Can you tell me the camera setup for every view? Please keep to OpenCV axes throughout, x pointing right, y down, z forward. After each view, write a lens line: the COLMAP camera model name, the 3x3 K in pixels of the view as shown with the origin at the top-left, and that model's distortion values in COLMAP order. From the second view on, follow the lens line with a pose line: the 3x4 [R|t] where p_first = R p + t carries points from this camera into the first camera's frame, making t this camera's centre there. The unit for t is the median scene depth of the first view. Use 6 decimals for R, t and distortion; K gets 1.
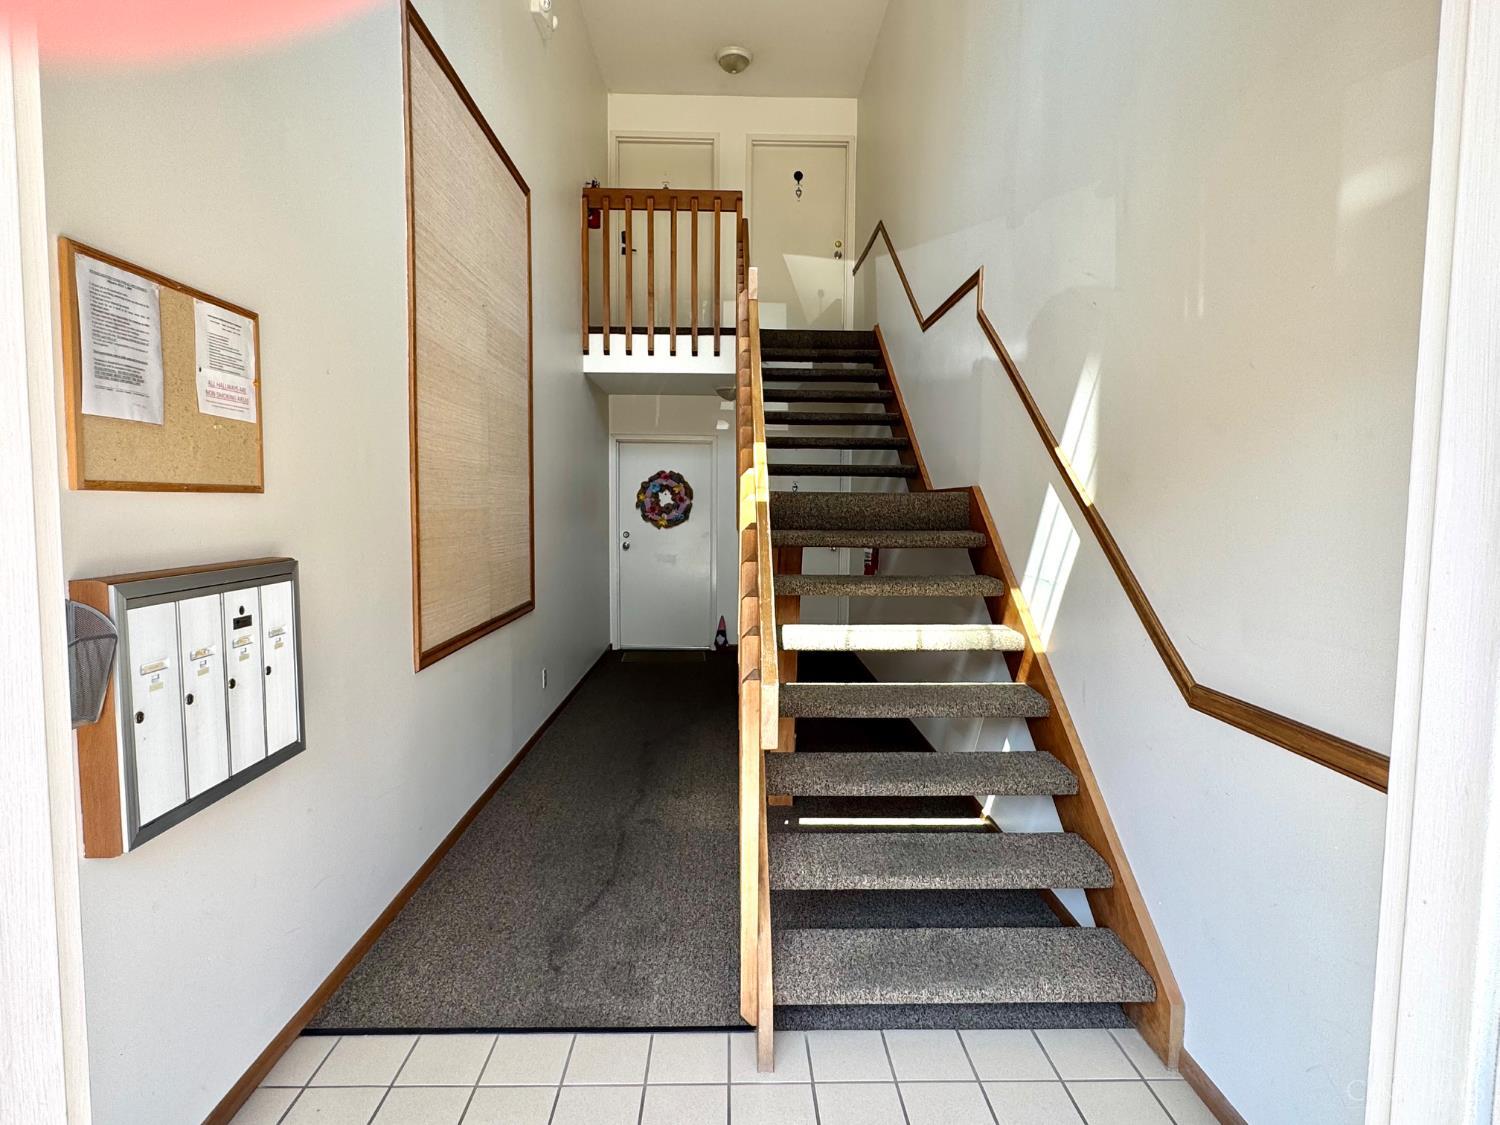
lens RADIAL K [[846.0, 0, 755.1], [0, 846.0, 563.9], [0, 0, 1]] dist [-0.001762, 0.000410]
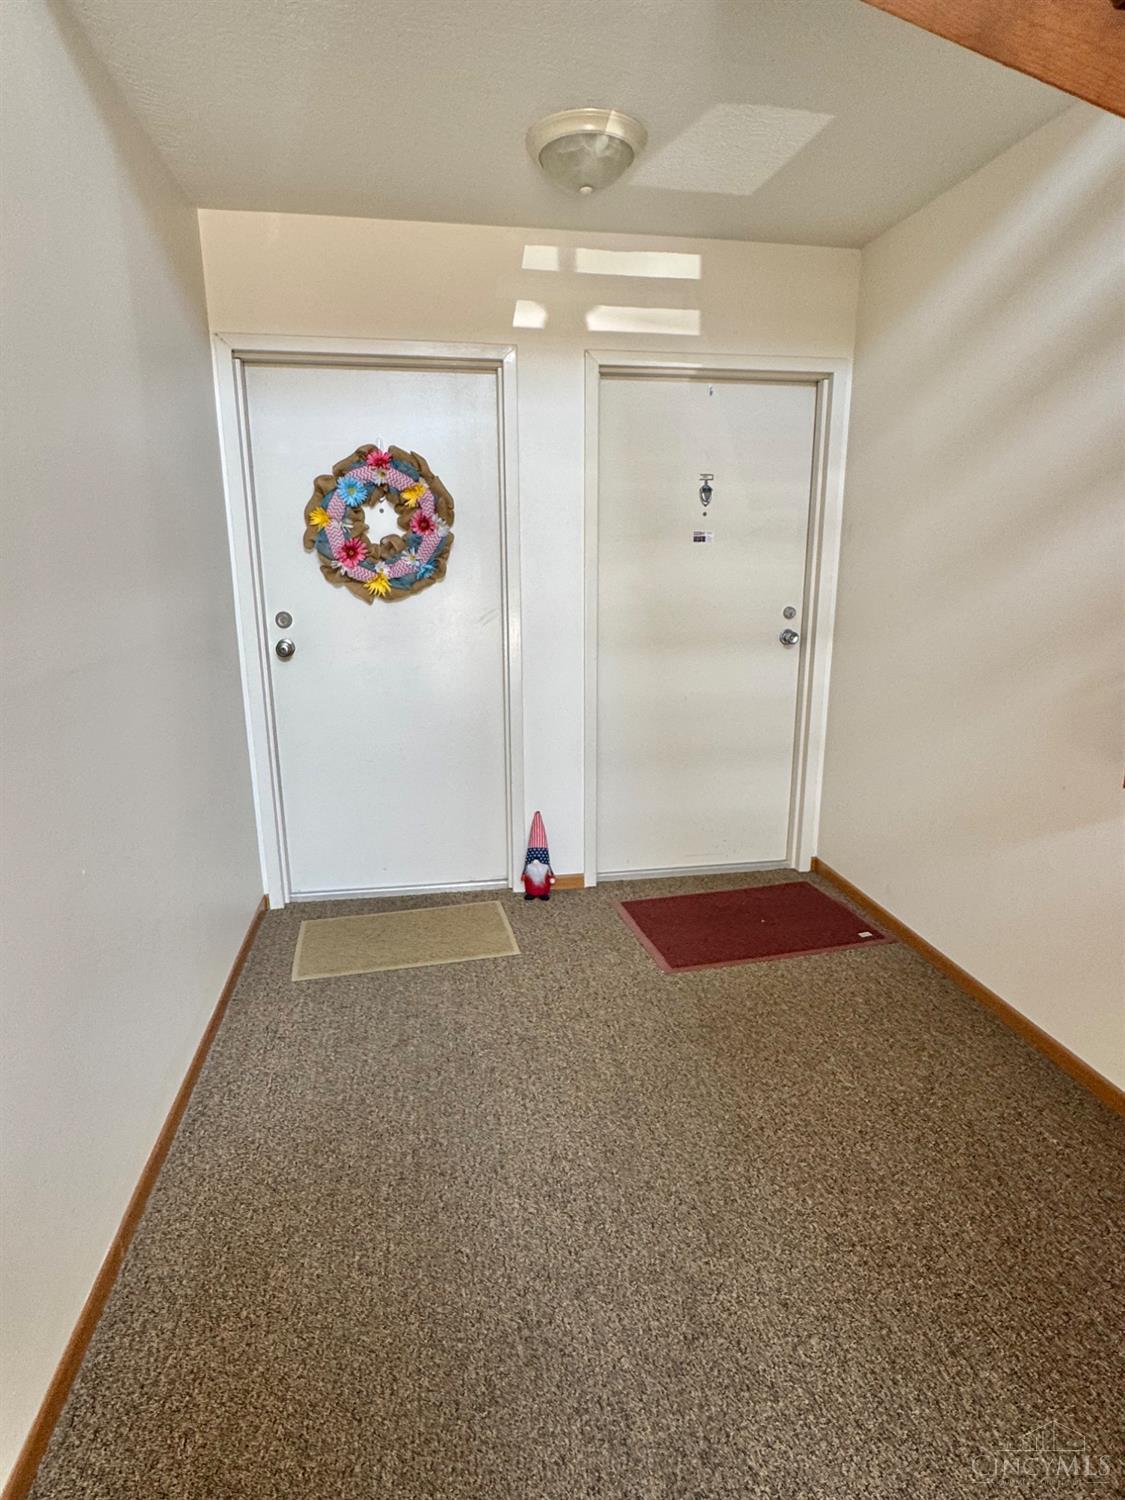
lens RADIAL K [[846.0, 0, 554.2], [0, 846.0, 758.4], [0, 0, 1]] dist [-0.001762, 0.000410]
pose [[0.989786, -0.045223, 0.135200, -0.085646], [0.019974, 0.982988, 0.182578, -0.040662], [-0.141157, -0.178013, 0.973851, 0.600358]]
